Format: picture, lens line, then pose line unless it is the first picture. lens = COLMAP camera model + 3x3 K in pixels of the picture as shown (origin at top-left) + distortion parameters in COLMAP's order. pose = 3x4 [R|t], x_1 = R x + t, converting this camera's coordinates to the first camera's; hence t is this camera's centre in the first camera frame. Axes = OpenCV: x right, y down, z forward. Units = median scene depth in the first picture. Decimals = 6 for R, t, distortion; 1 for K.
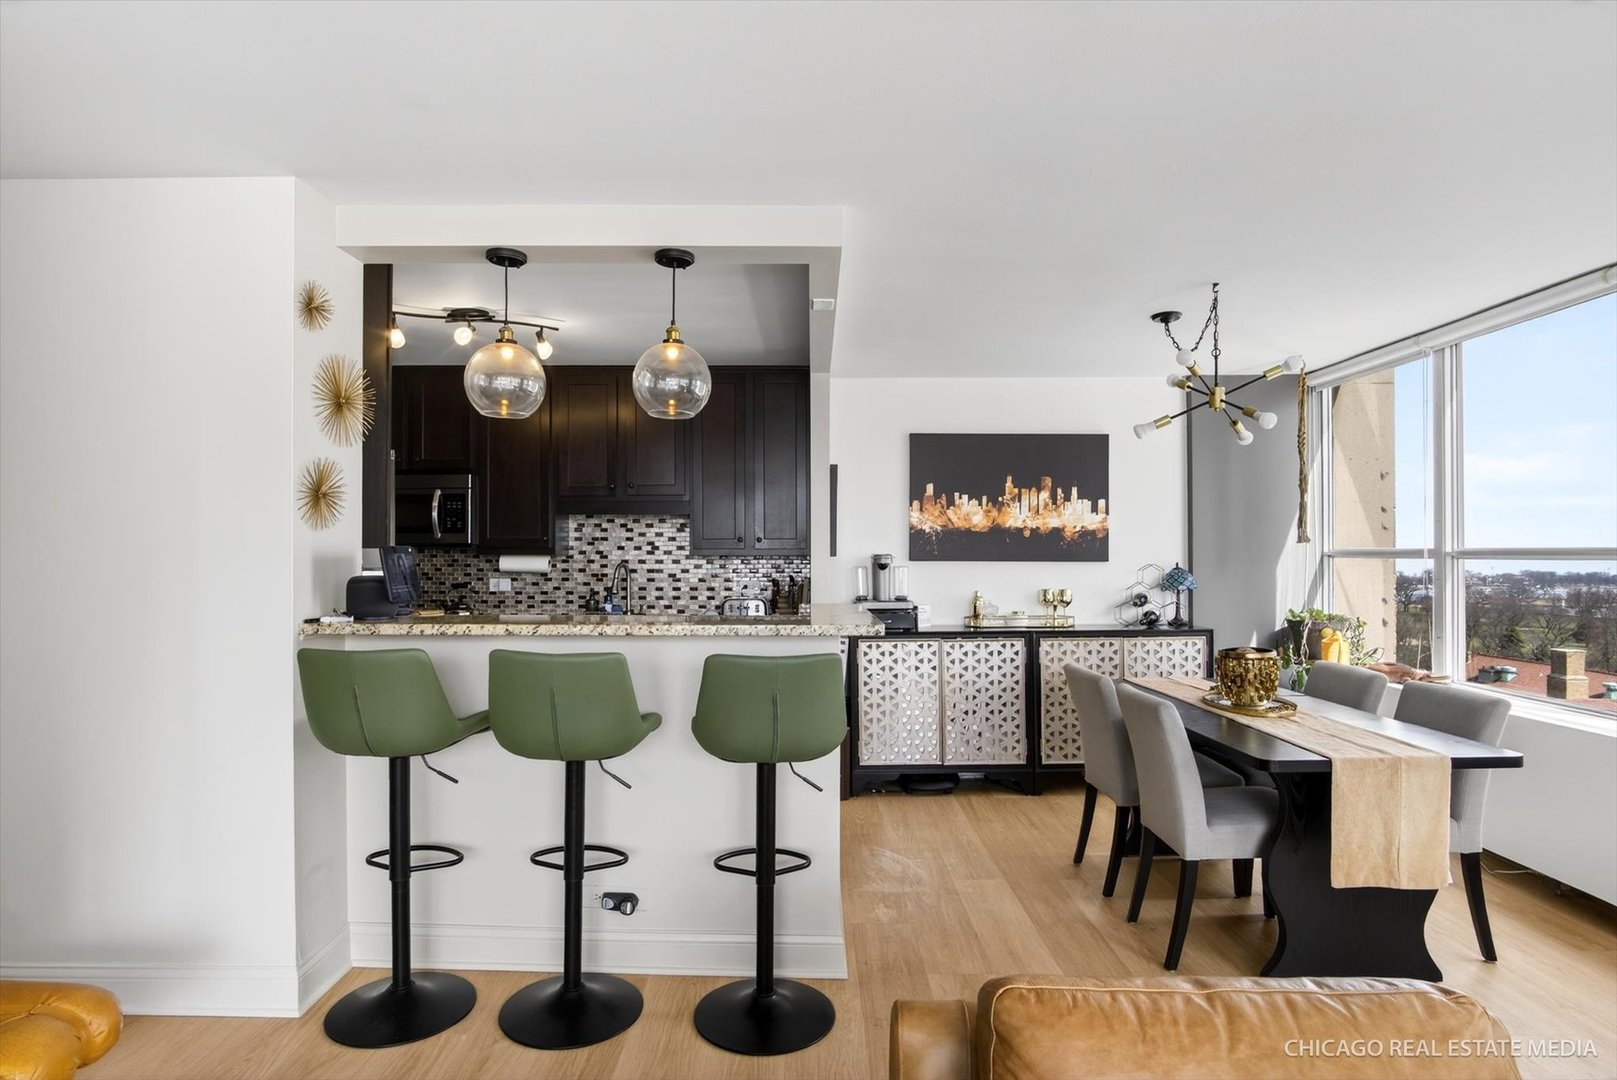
lens RADIAL K [[859.4, 0, 807.6], [0, 859.4, 555.7], [0, 0, 1]] dist [-0.028864, 0.000645]
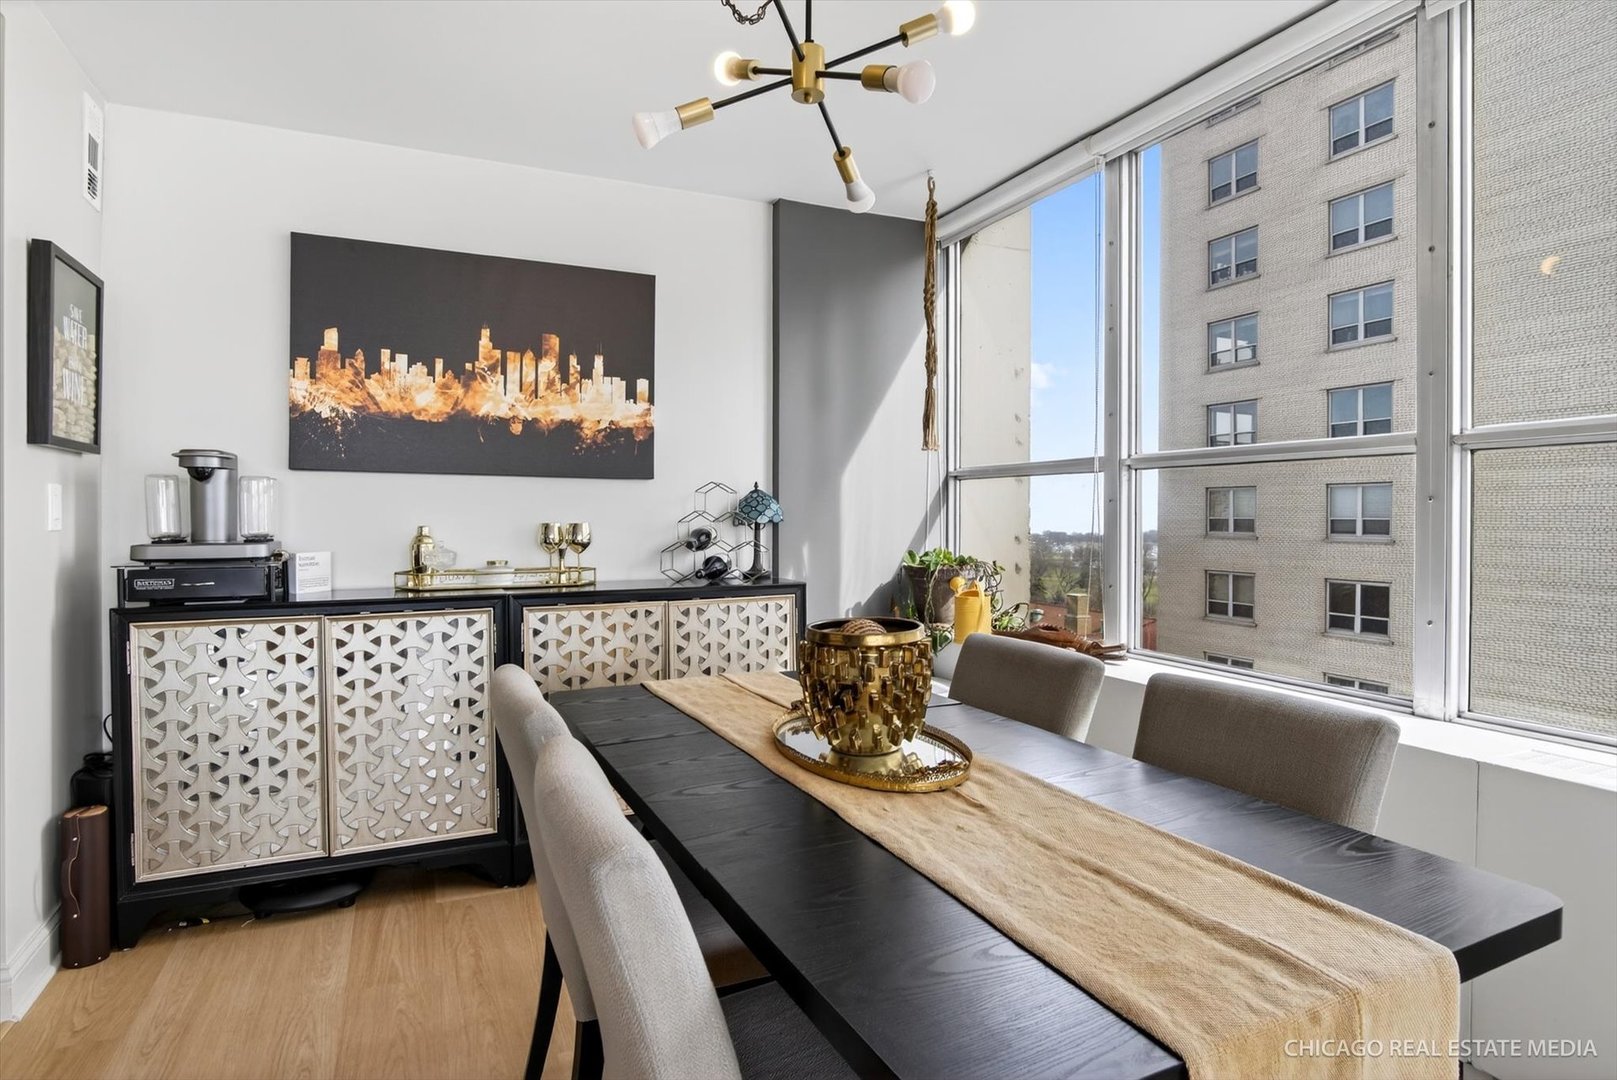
lens RADIAL K [[867.4, 0, 808.5], [0, 867.4, 540.0], [0, 0, 1]] dist [-0.022399, 0.000588]
pose [[0.906489, -0.006024, 0.422187, 0.190946], [-0.005378, 0.999652, 0.025812, 0.034868], [-0.422196, -0.025669, 0.906141, 0.386718]]
